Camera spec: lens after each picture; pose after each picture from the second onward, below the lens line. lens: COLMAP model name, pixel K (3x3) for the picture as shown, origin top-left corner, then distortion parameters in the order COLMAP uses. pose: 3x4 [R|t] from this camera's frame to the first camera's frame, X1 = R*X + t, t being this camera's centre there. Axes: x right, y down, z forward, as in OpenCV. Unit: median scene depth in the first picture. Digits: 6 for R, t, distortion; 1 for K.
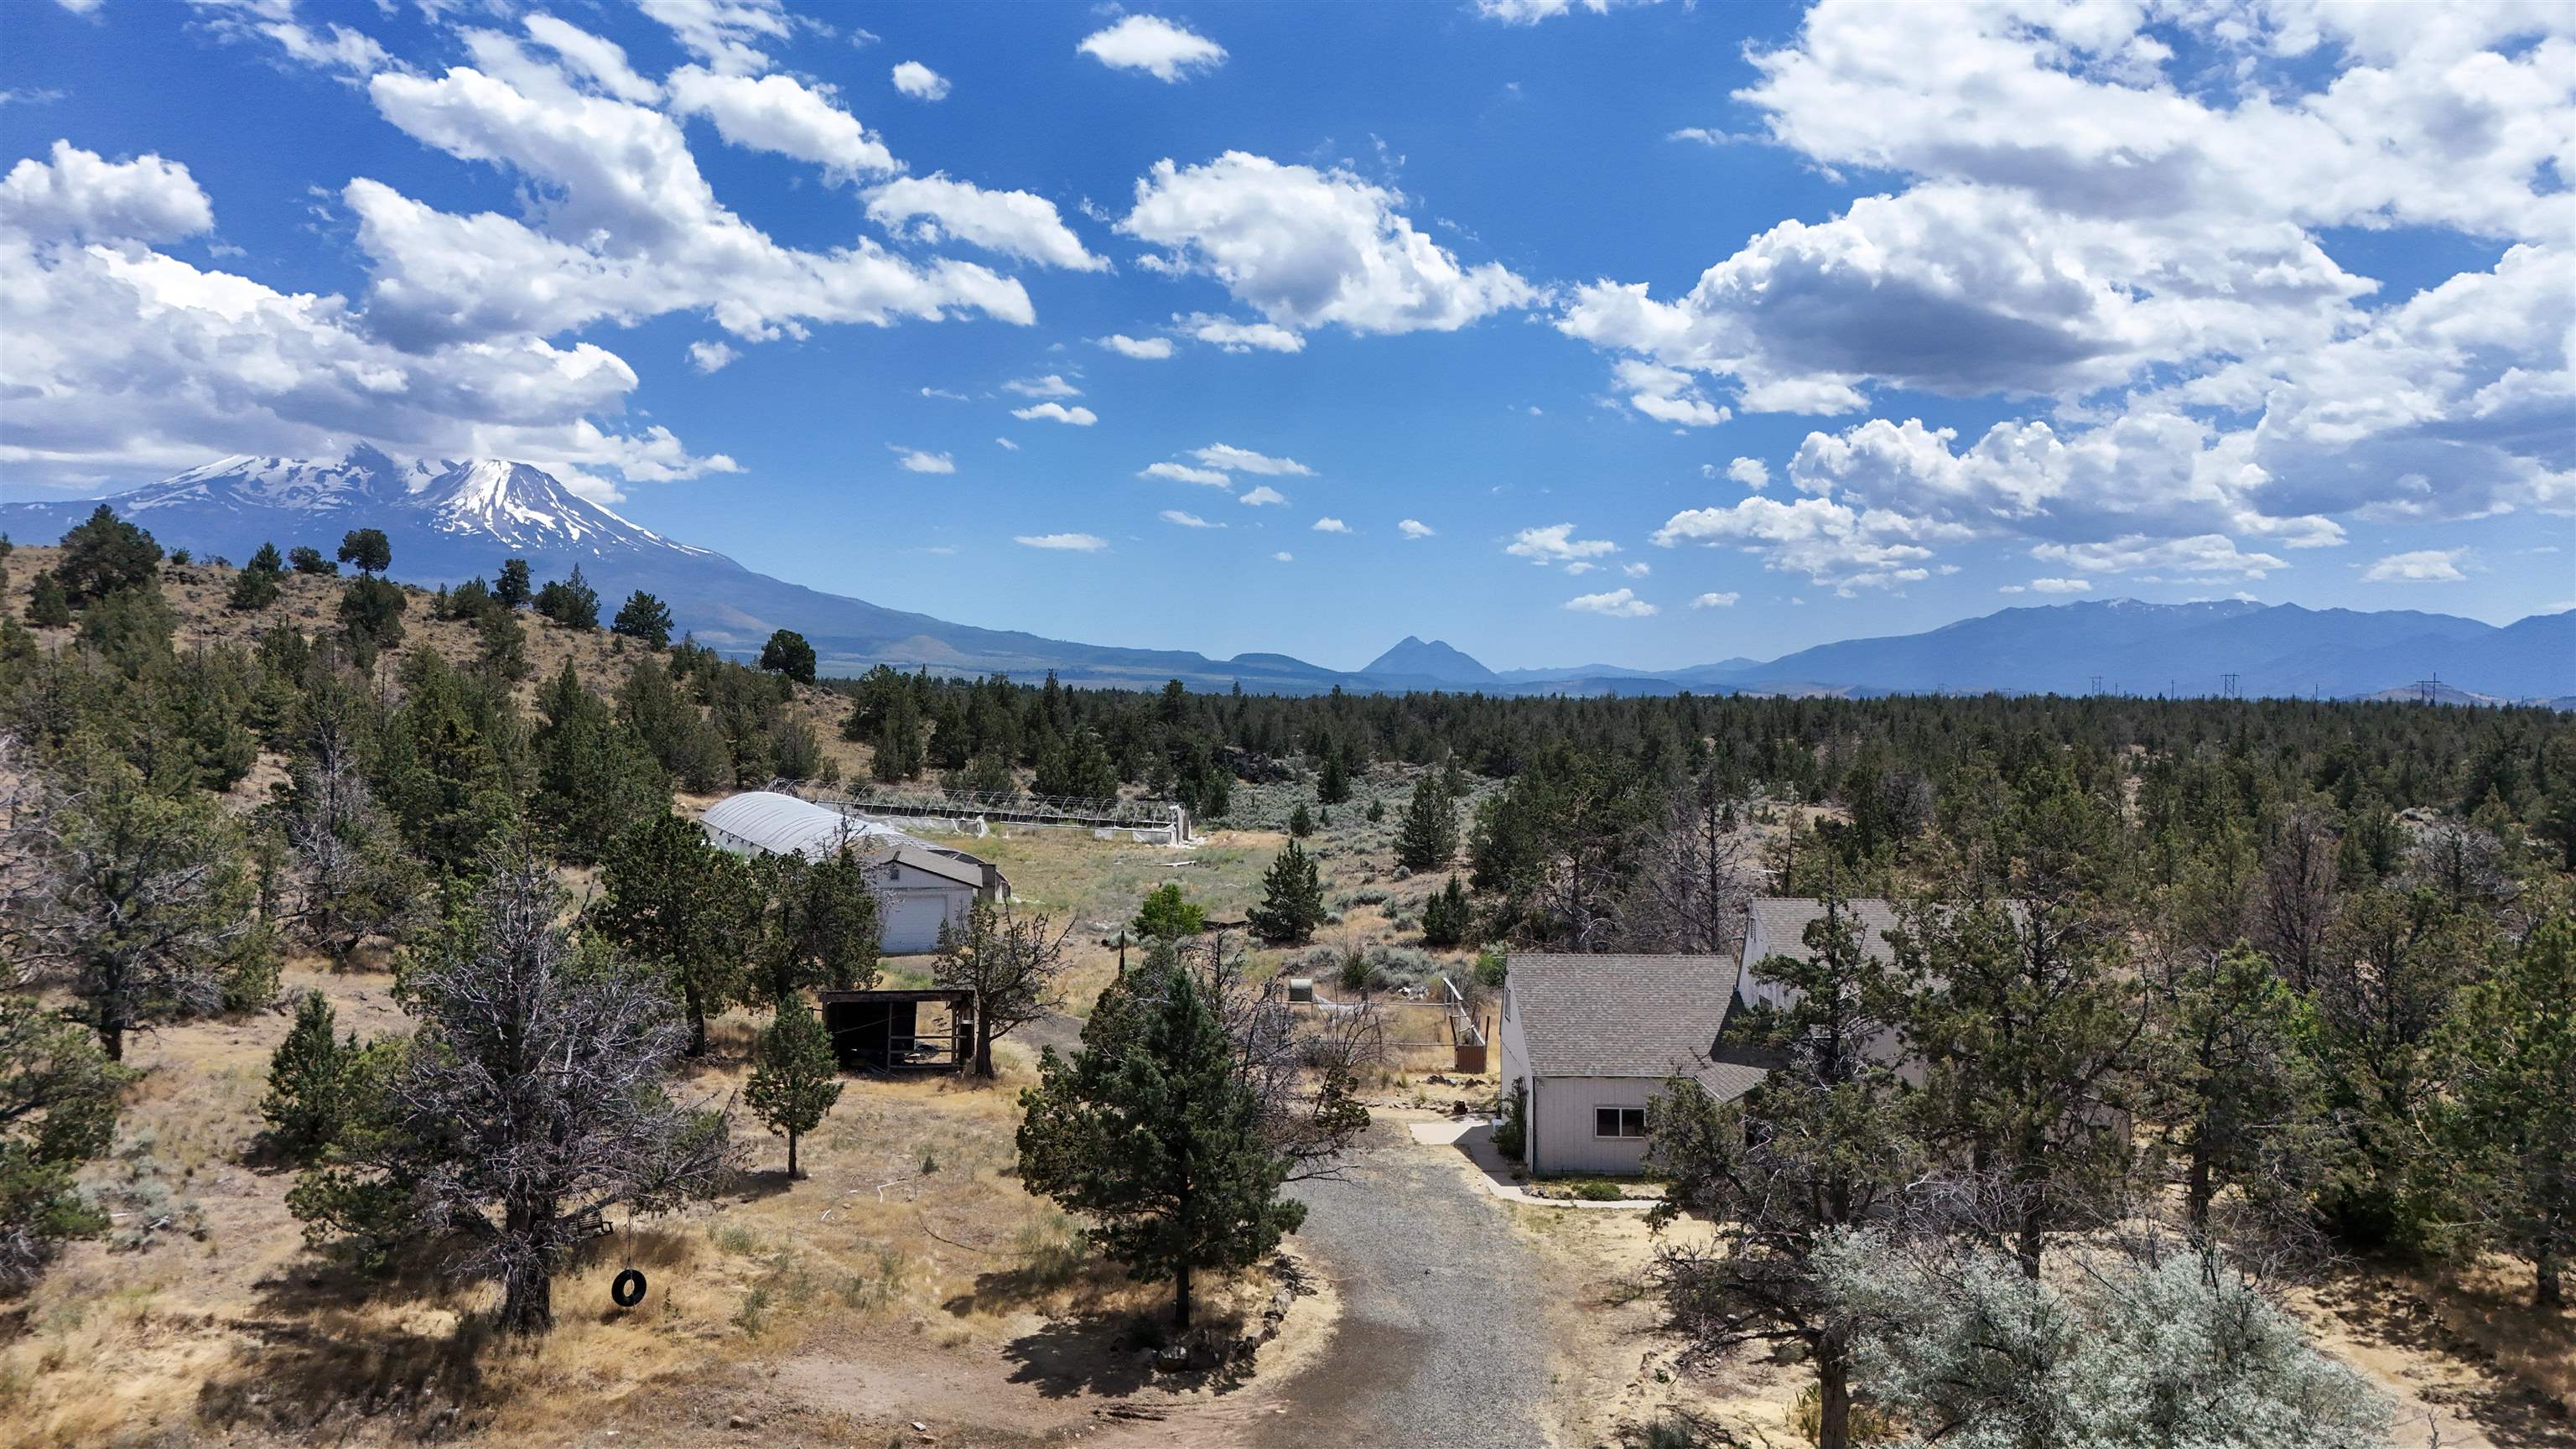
lens RADIAL K [[1939.3, 0, 1288.9], [0, 1939.3, 727.0], [0, 0, 1]] dist [0.043225, -0.007473]
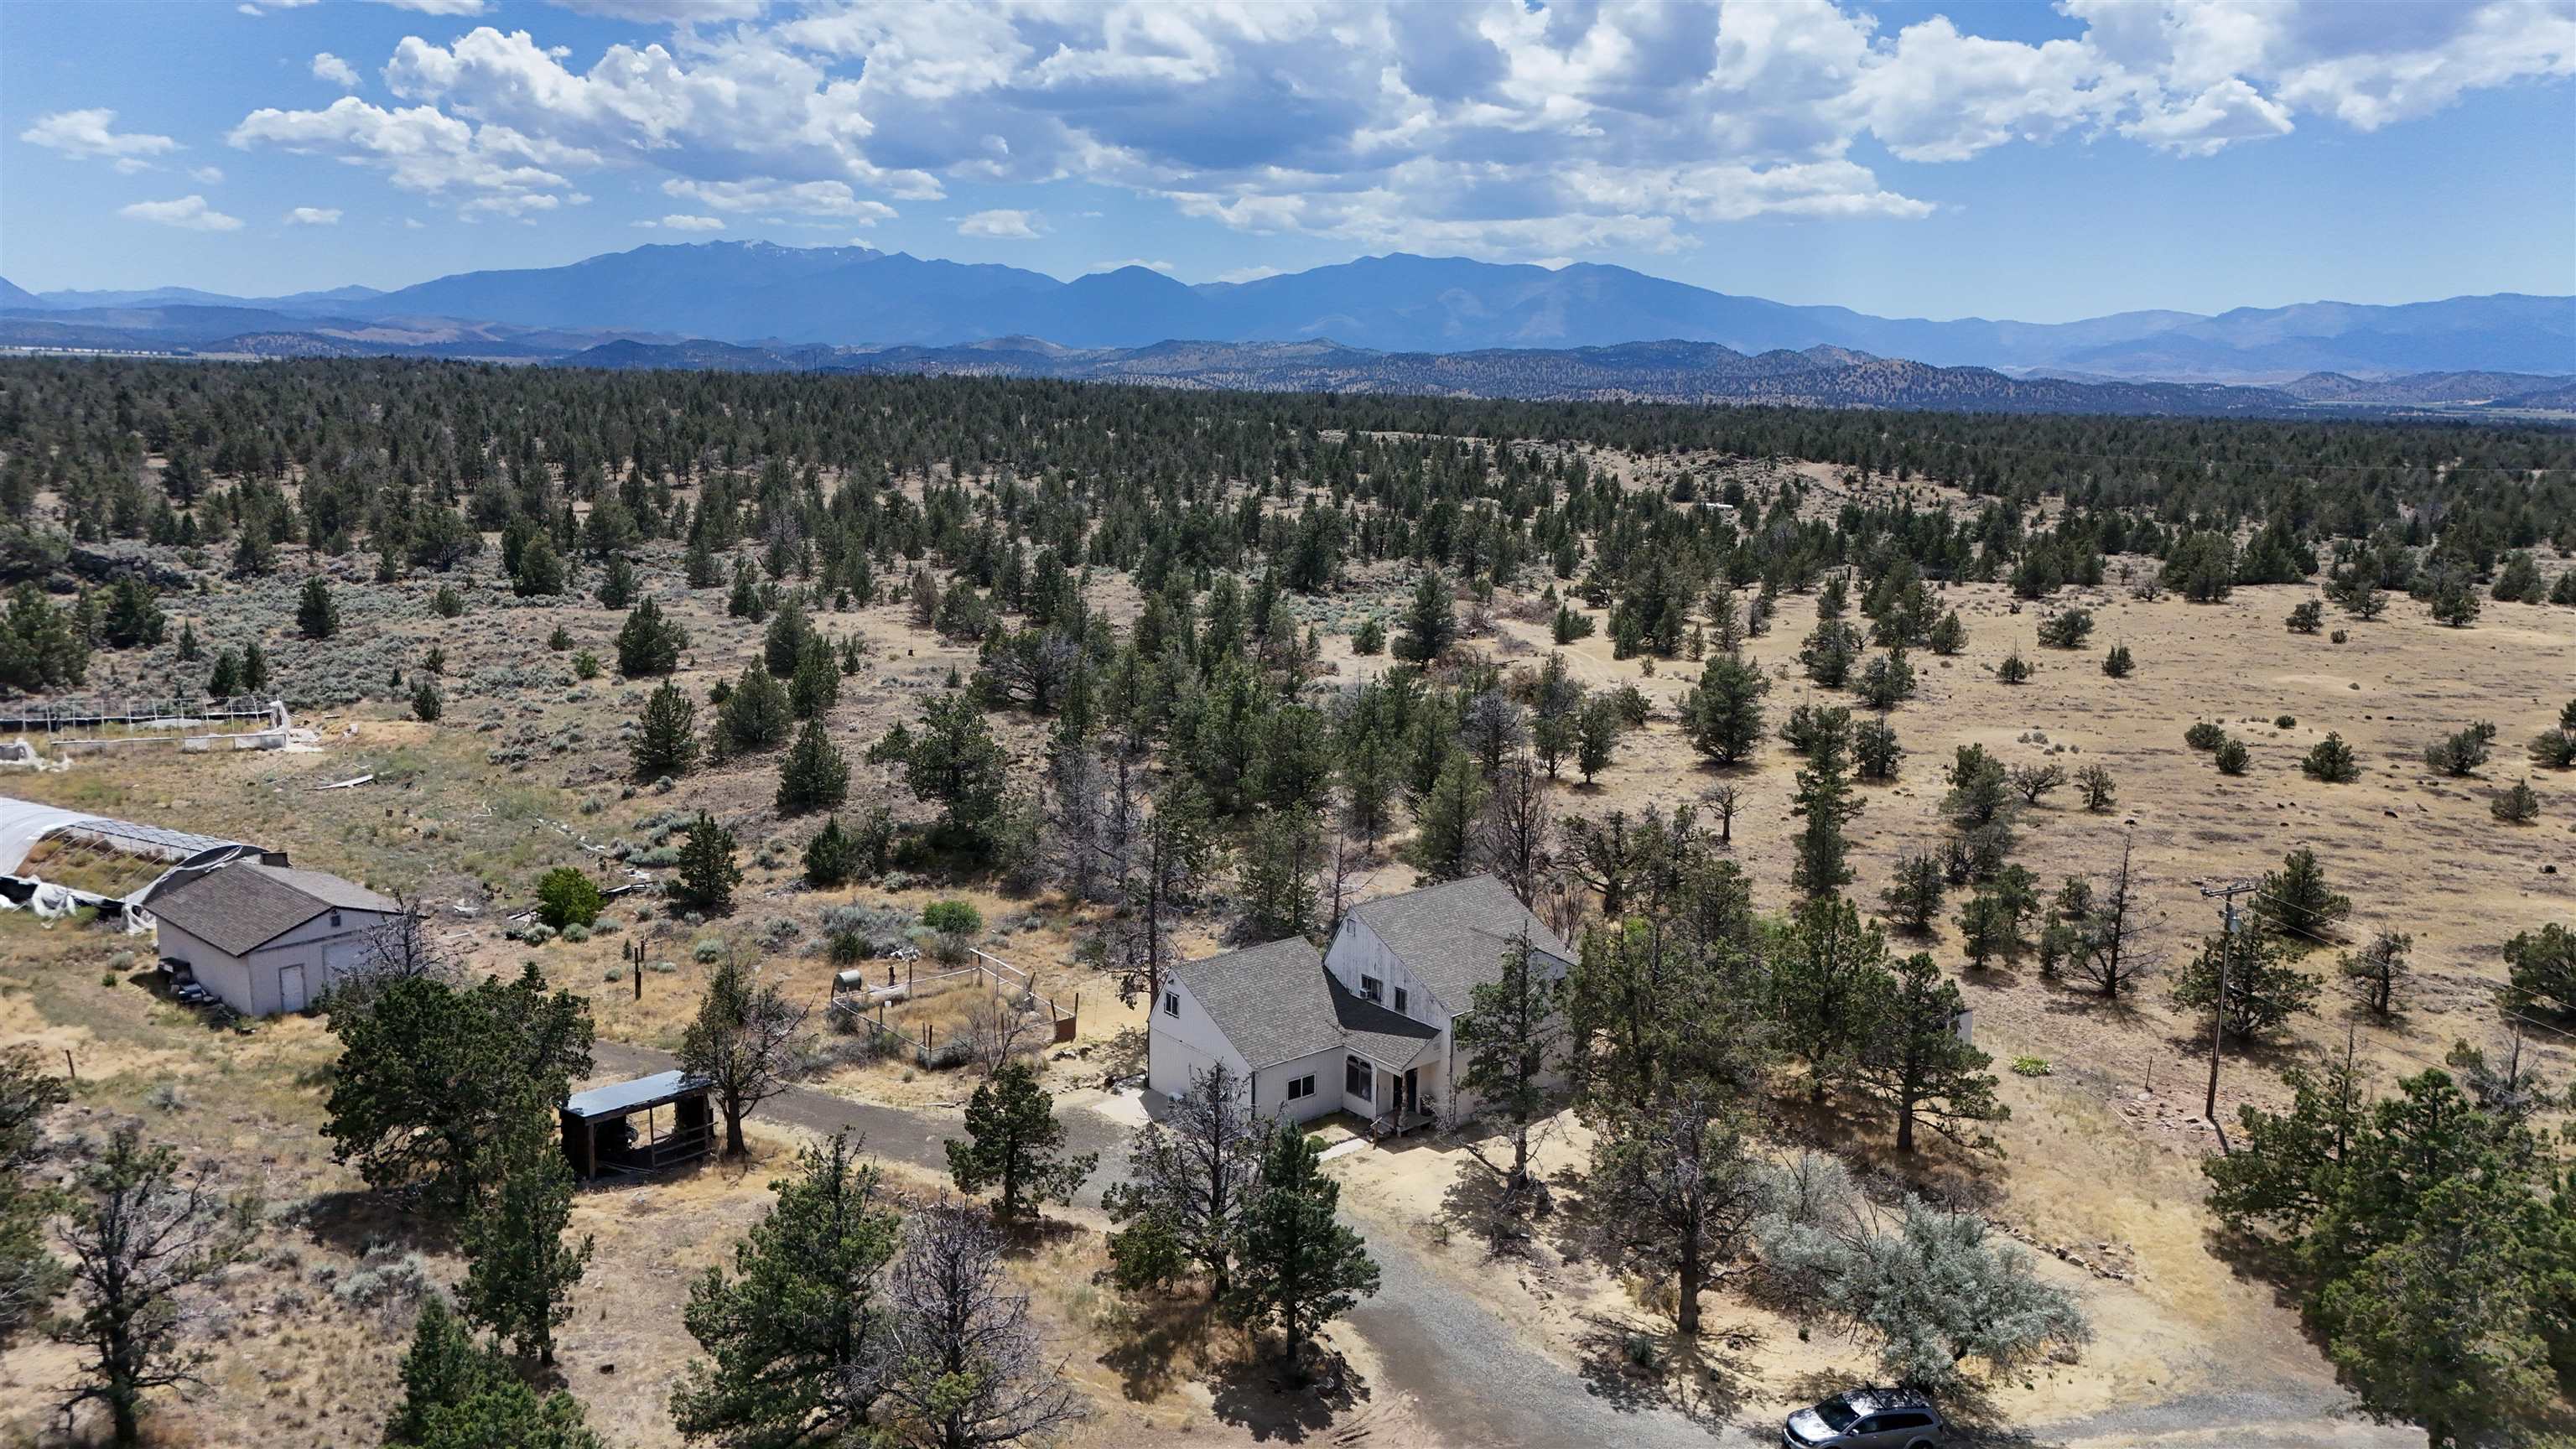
lens RADIAL K [[1939.3, 0, 1285.2], [0, 1939.3, 723.8], [0, 0, 1]] dist [0.043225, -0.007473]
pose [[0.776127, -0.119743, 0.619103, -0.239813], [-0.000934, 0.981585, 0.191023, -0.114339], [-0.630576, -0.148836, 0.761723, -0.005161]]
